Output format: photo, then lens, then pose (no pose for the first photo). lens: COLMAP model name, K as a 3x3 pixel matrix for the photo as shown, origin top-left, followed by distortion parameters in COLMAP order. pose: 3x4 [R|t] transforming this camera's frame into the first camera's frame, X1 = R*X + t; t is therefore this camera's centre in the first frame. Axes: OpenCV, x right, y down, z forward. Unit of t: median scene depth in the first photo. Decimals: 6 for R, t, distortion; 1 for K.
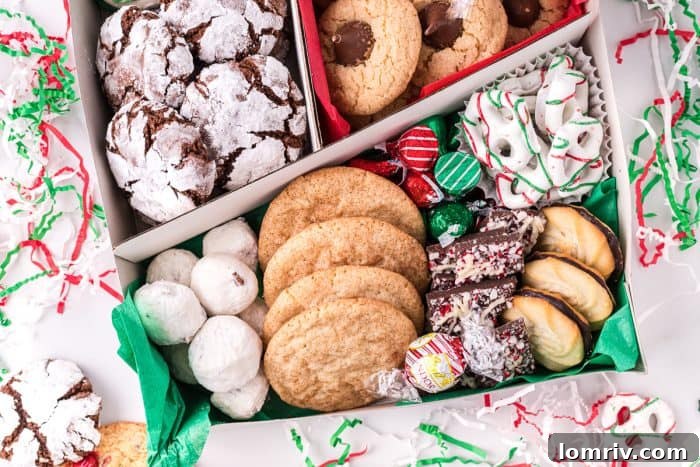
lens RADIAL K [[1097.2, 0, 360.4], [0, 1097.2, 233.2], [0, 0, 1]] dist [-0.139504, -0.100682]
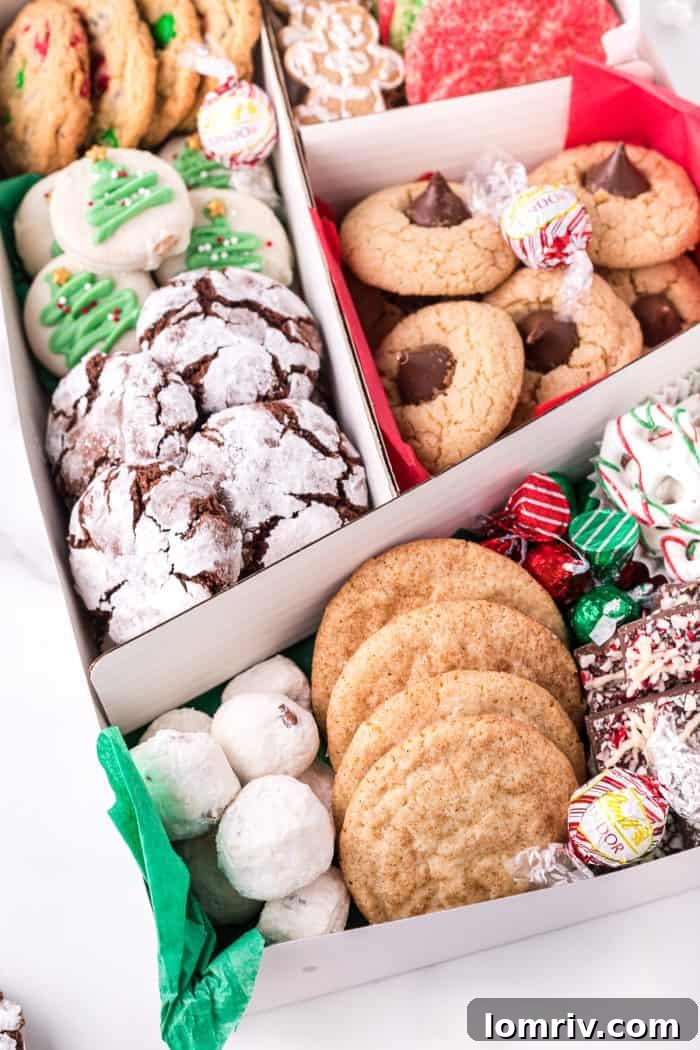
lens RADIAL K [[1645.8, 0, 363.3], [0, 1645.8, 537.9], [0, 0, 1]] dist [-0.139504, -0.100682]
pose [[0.994719, -0.096988, 0.033565, -0.089793], [0.102355, 0.913472, -0.393817, 0.323621], [0.007535, 0.395173, 0.918576, 0.090307]]
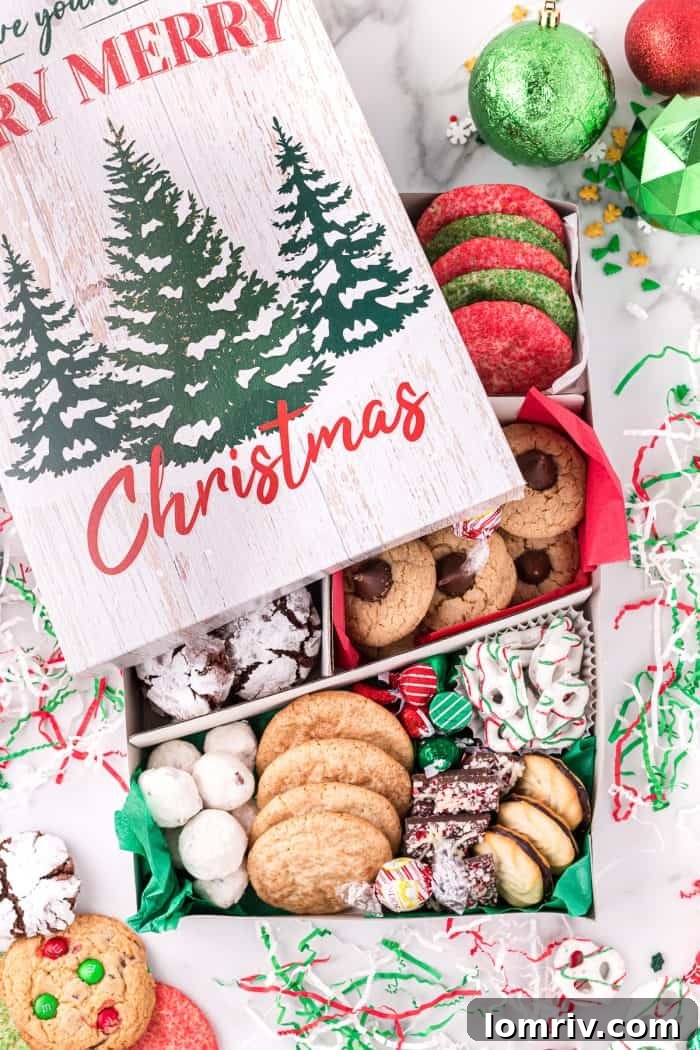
lens RADIAL K [[1791.3, 0, 356.3], [0, 1791.3, 573.0], [0, 0, 1]] dist [-0.136604, -0.054688]
pose [[0.989143, 0.146954, 0.000061, -0.024168], [-0.146752, 0.987803, -0.052049, -0.085603], [-0.007709, 0.051475, 0.998645, -0.781831]]
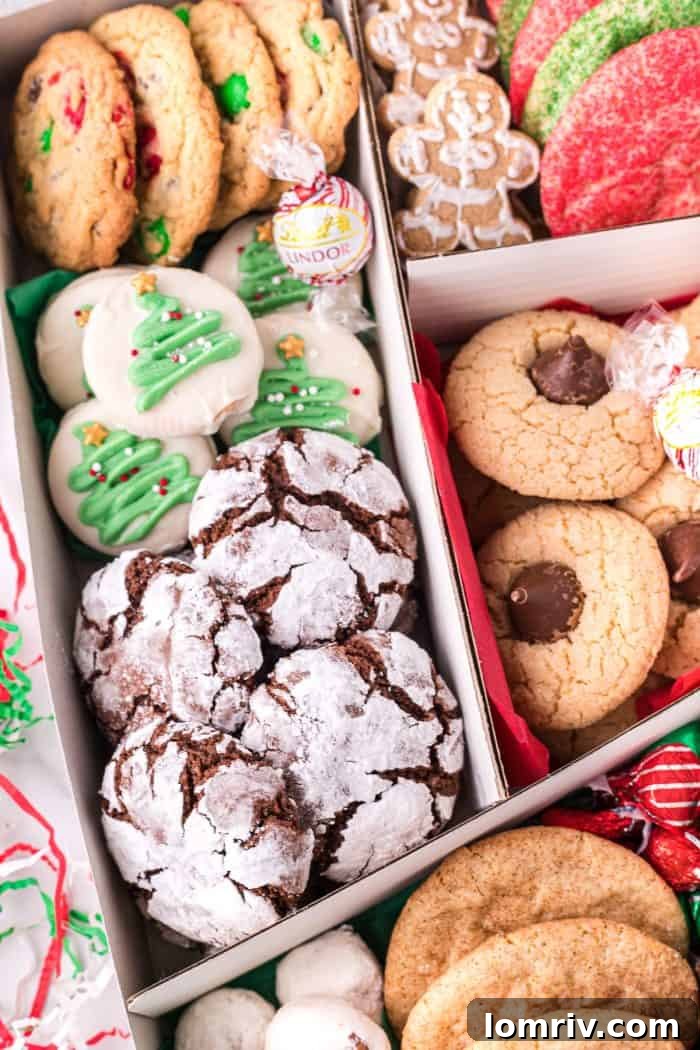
lens RADIAL K [[1694.3, 0, 355.2], [0, 1694.3, 539.7], [0, 0, 1]] dist [-0.149737, -0.135209]
pose [[0.998961, -0.044045, 0.011729, -0.111108], [0.045492, 0.979462, -0.196427, -0.040033], [-0.002836, 0.196757, 0.980448, 0.148458]]
